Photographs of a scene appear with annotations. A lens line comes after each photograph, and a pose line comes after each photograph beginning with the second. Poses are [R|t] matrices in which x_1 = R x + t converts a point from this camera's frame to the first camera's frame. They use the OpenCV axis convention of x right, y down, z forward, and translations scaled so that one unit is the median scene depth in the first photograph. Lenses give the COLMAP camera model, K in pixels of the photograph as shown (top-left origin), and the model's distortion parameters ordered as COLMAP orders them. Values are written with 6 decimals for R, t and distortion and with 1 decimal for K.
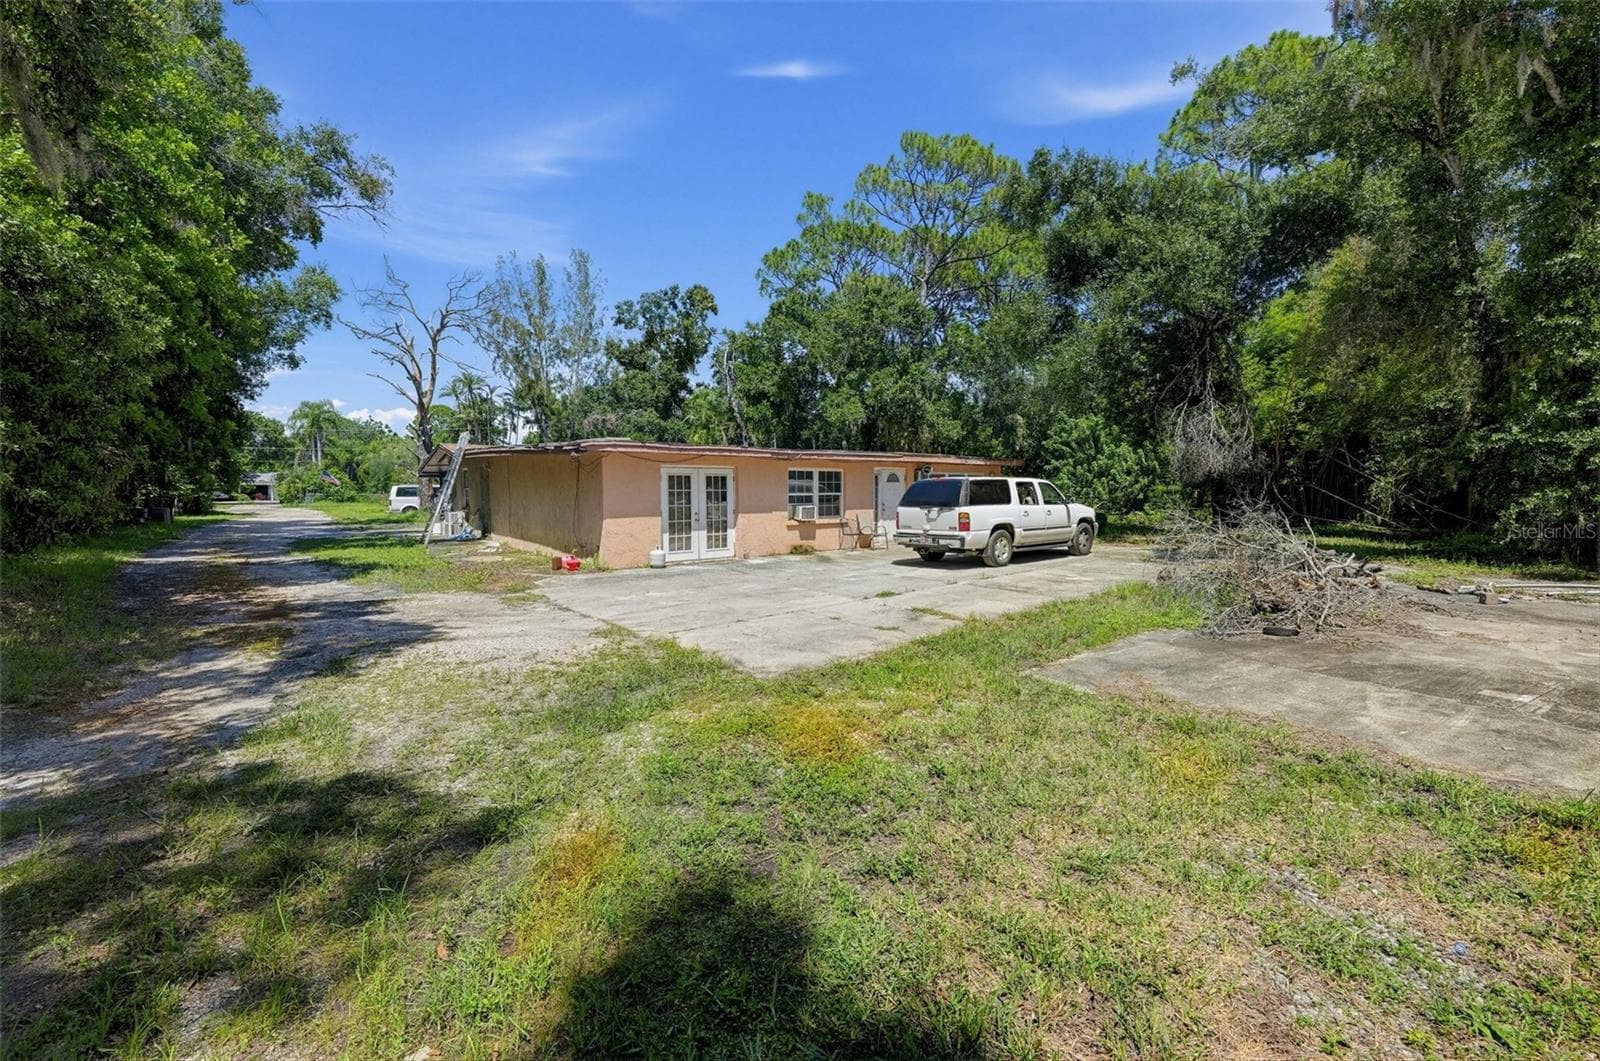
lens RADIAL K [[646.5, 0, 828.0], [0, 646.5, 528.4], [0, 0, 1]] dist [0.001357, -0.006585]
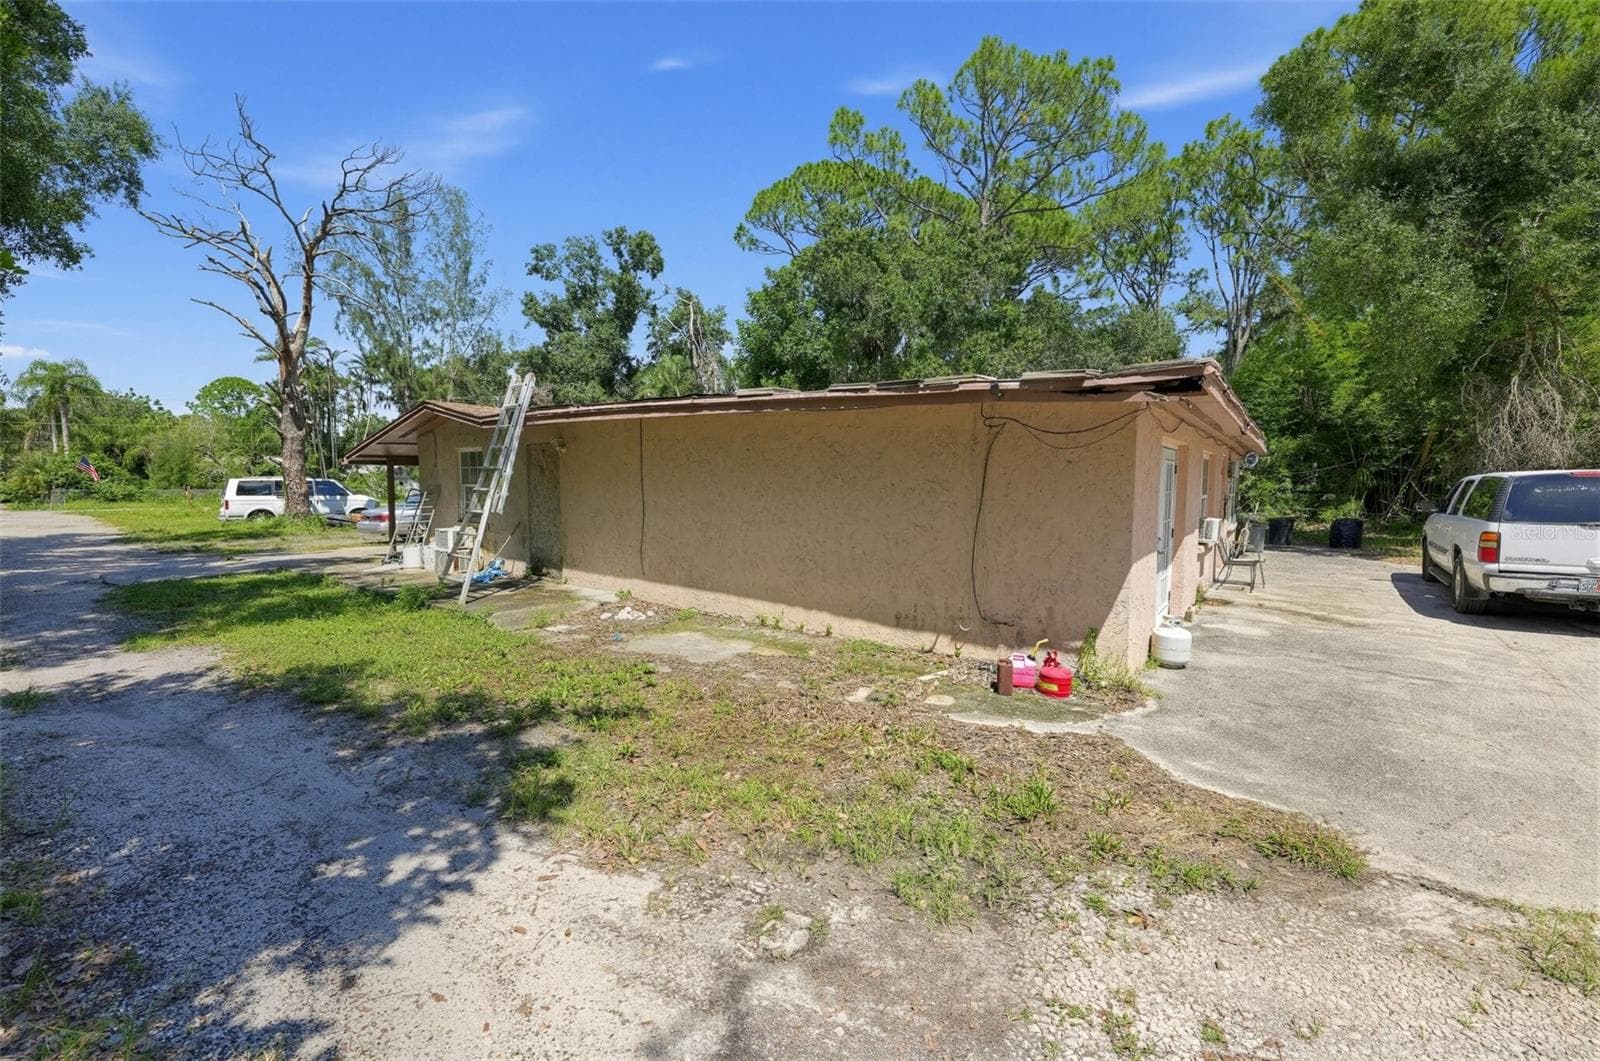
lens RADIAL K [[646.5, 0, 828.0], [0, 646.5, 528.4], [0, 0, 1]] dist [0.001357, -0.006585]
pose [[0.975642, -0.009751, 0.219153, -0.175726], [0.008420, 0.999940, 0.007007, -0.011819], [-0.219208, -0.004991, 0.975665, 0.181267]]
